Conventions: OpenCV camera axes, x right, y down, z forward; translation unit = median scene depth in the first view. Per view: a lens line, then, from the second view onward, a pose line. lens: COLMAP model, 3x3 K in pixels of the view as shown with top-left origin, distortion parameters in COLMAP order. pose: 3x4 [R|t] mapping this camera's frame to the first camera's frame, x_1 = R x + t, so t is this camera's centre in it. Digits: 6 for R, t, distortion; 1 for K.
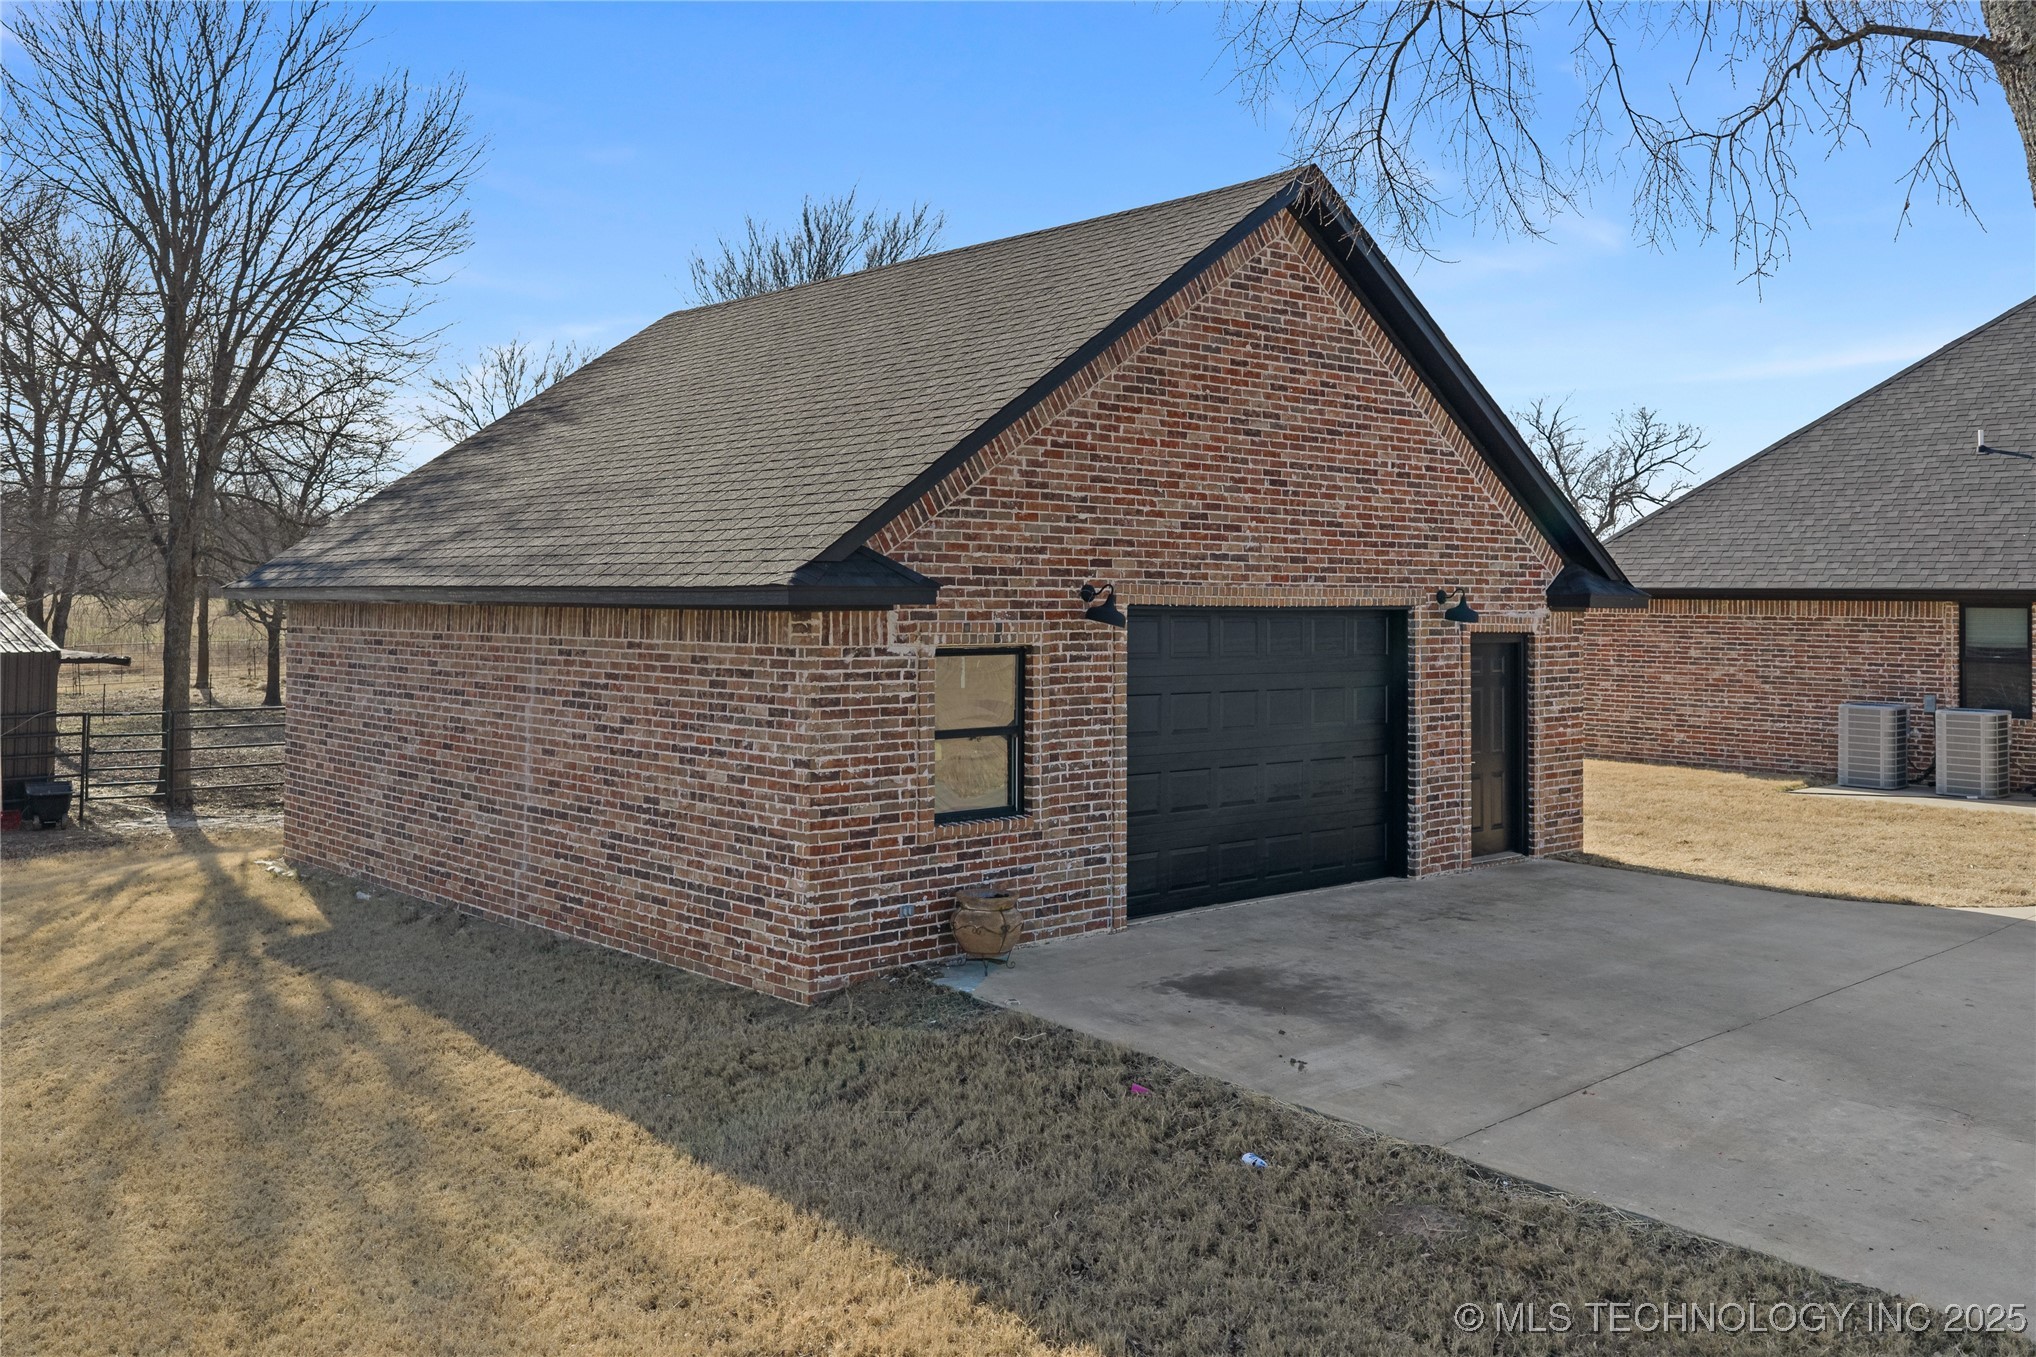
lens RADIAL K [[1692.8, 0, 1025.9], [0, 1692.8, 560.6], [0, 0, 1]] dist [-0.000240, -0.012080]
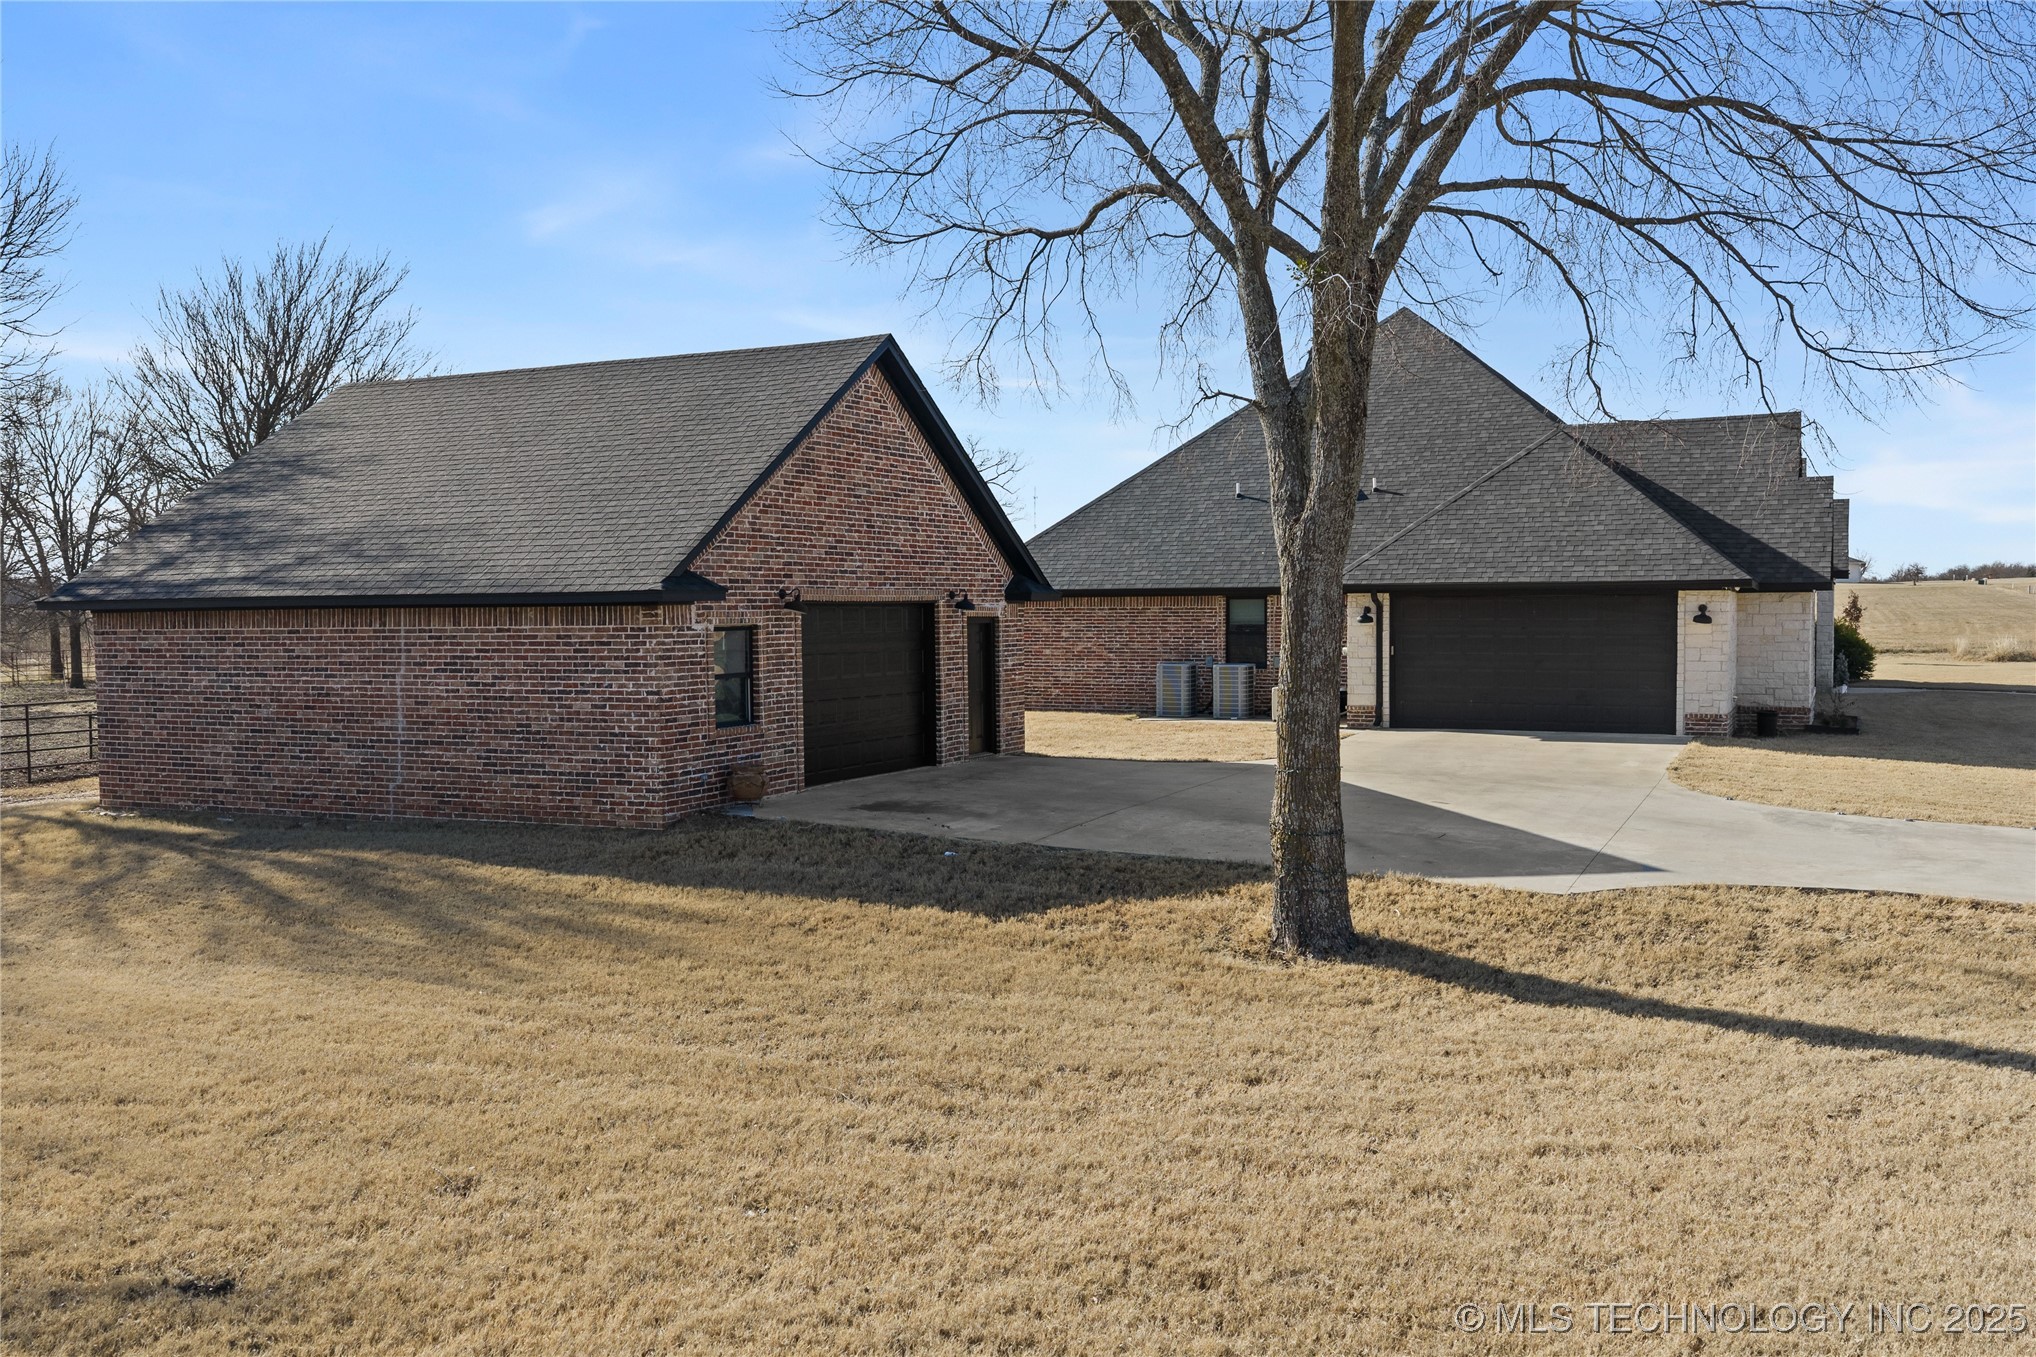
lens RADIAL K [[1653.5, 0, 1018.0], [0, 1653.5, 678.5], [0, 0, 1]] dist [0.013064, -0.004217]
pose [[0.925604, -0.032071, 0.377131, -0.342708], [0.007446, 0.997754, 0.066572, -0.004370], [-0.378419, -0.058811, 0.923764, -0.574625]]
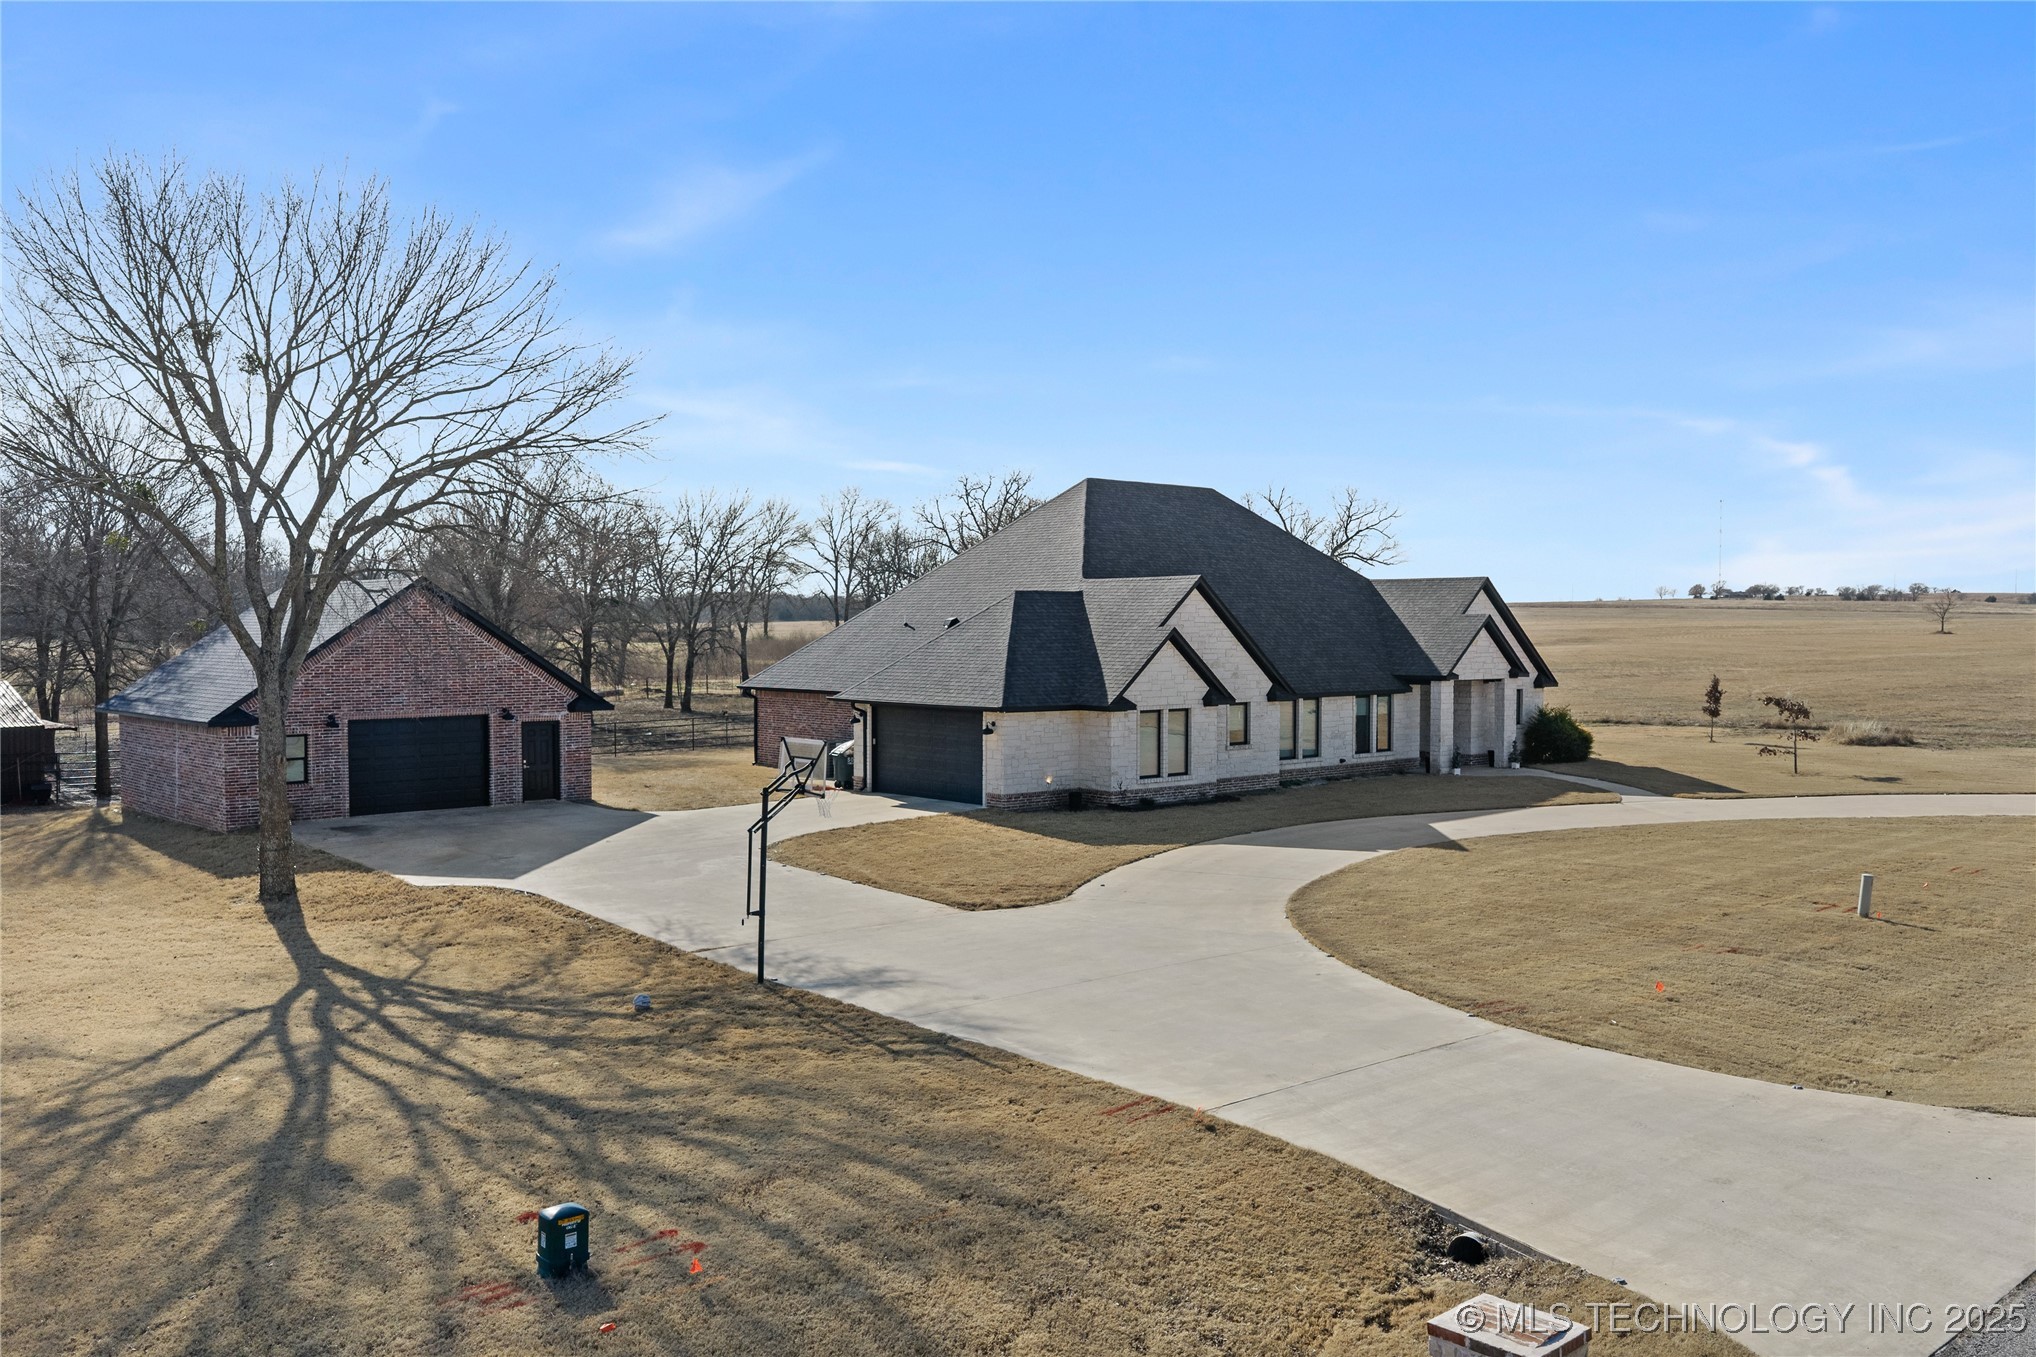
lens RADIAL K [[1653.5, 0, 1018.0], [0, 1653.5, 678.5], [0, 0, 1]] dist [0.013064, -0.004217]
pose [[0.999743, -0.011960, -0.019243, 1.342891], [0.013062, 0.998219, 0.058212, -0.212085], [0.018513, -0.058448, 0.998119, -2.061958]]
